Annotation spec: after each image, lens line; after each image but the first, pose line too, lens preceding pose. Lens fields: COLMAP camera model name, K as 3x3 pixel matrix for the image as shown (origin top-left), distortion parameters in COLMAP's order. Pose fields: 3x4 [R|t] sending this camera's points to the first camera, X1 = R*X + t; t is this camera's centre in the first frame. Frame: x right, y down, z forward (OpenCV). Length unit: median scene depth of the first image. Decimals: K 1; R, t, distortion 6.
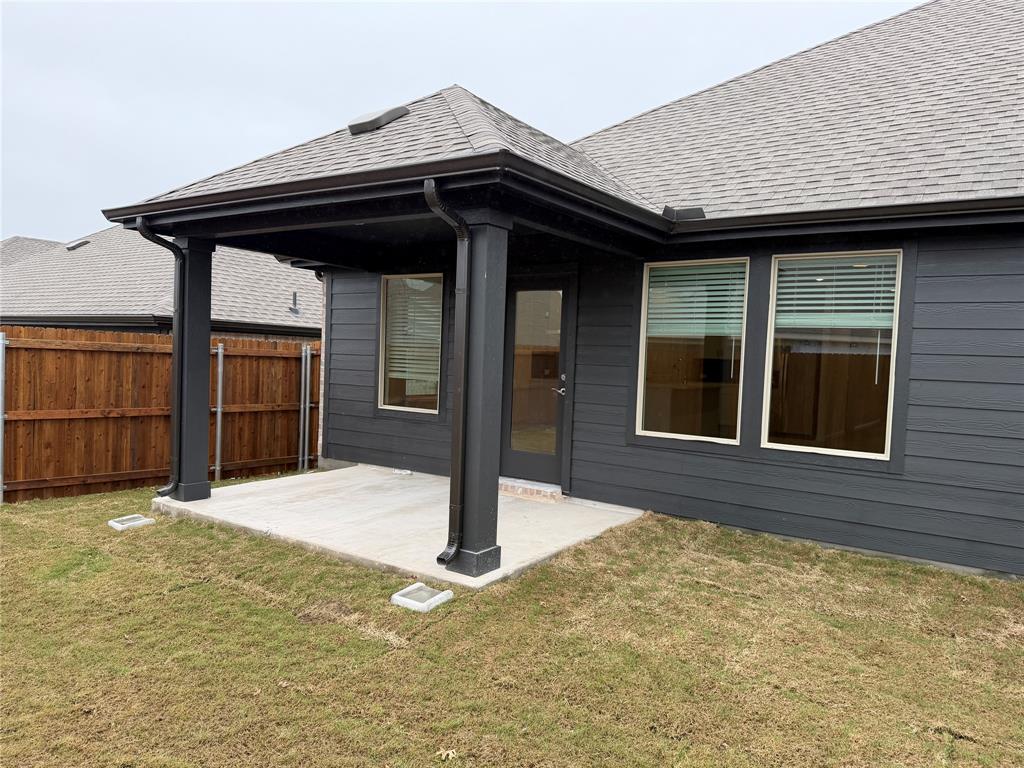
lens RADIAL K [[722.8, 0, 506.1], [0, 722.8, 380.0], [0, 0, 1]] dist [0.066644, -0.080346]
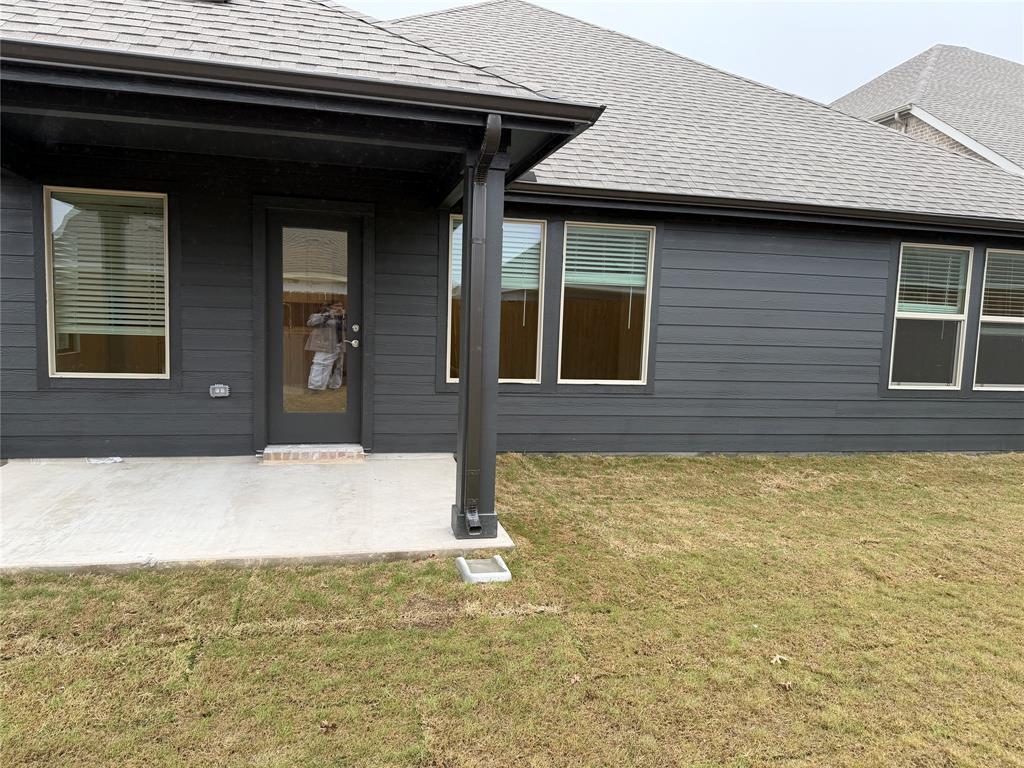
lens RADIAL K [[722.8, 0, 504.0], [0, 722.8, 383.8], [0, 0, 1]] dist [0.066644, -0.080346]
pose [[0.669532, -0.084385, 0.737975, -0.625314], [0.018116, 0.995085, 0.097349, -0.025579], [-0.742562, -0.051809, 0.667770, 0.295588]]
